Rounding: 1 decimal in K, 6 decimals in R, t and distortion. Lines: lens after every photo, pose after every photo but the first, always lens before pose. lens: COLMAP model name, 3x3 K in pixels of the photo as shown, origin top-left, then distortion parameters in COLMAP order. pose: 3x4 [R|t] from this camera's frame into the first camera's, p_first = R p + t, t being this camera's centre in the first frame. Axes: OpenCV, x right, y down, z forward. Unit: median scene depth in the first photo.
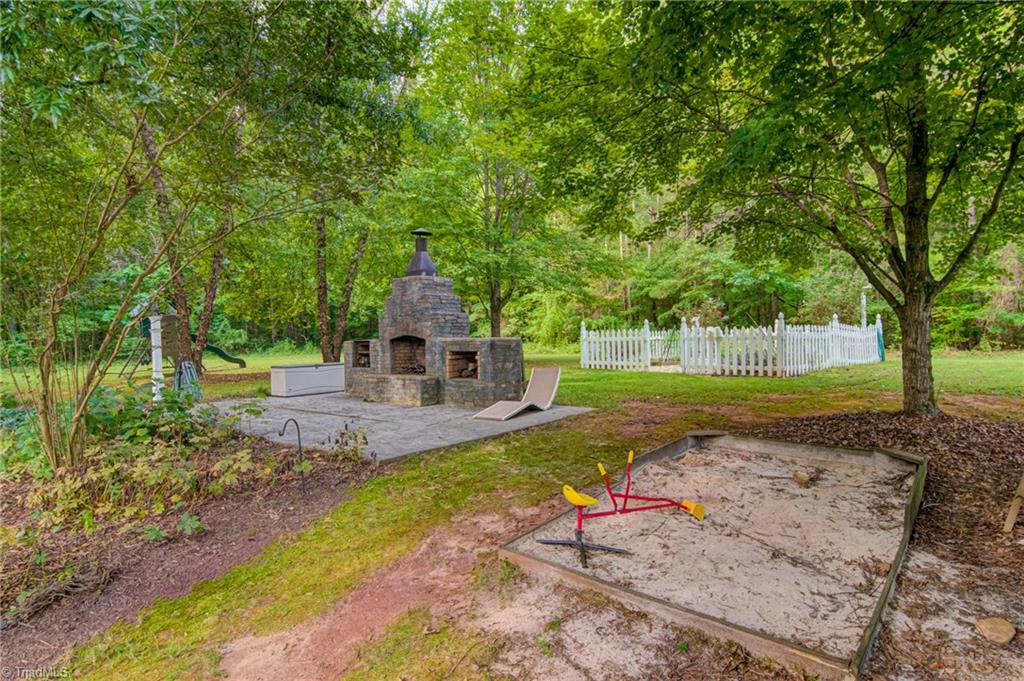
lens RADIAL K [[544.3, 0, 512.0], [0, 544.3, 340.5], [0, 0, 1]] dist [0.001731, 0.000565]
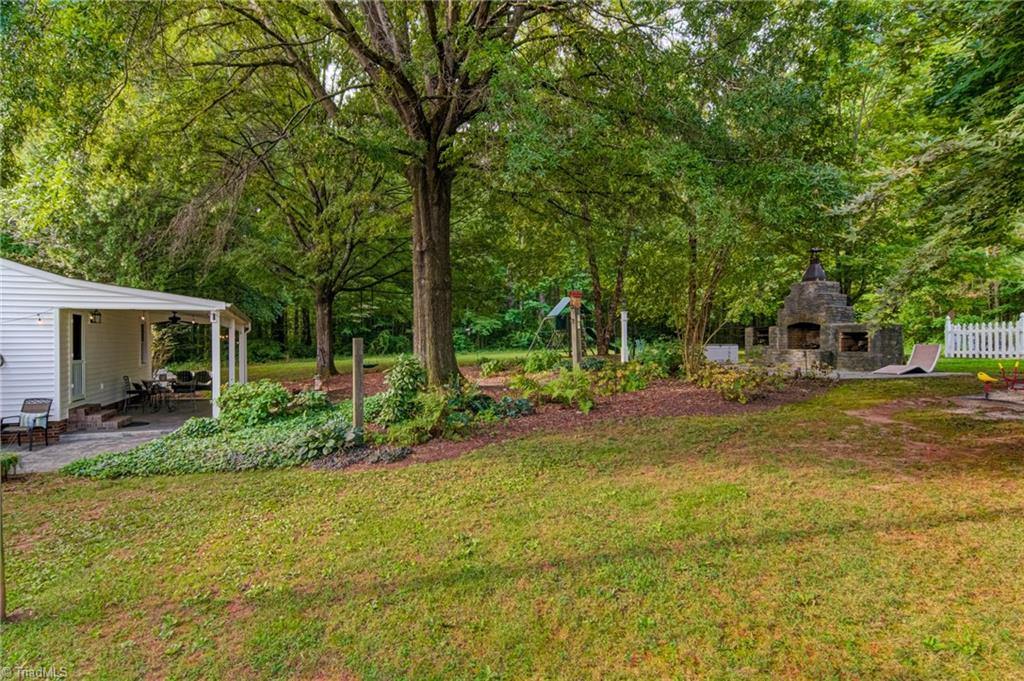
lens RADIAL K [[544.3, 0, 512.0], [0, 544.3, 340.5], [0, 0, 1]] dist [0.001731, 0.000565]
pose [[0.875258, 0.016794, -0.483365, -0.162542], [-0.022422, 0.999731, -0.005865, 0.061289], [0.483137, 0.015971, 0.875399, -0.610556]]
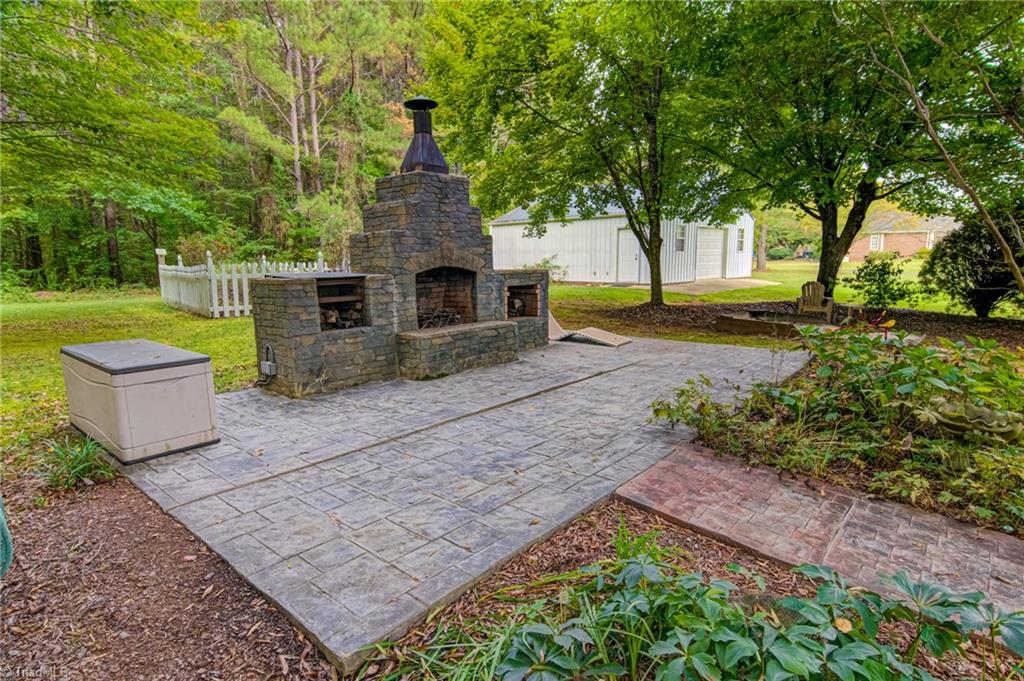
lens RADIAL K [[544.3, 0, 512.0], [0, 544.3, 340.5], [0, 0, 1]] dist [0.001731, 0.000565]
pose [[0.071783, -0.128477, 0.989111, -0.815143], [0.023728, 0.991609, 0.127079, -0.002496], [-0.997138, 0.014347, 0.074229, 0.835313]]
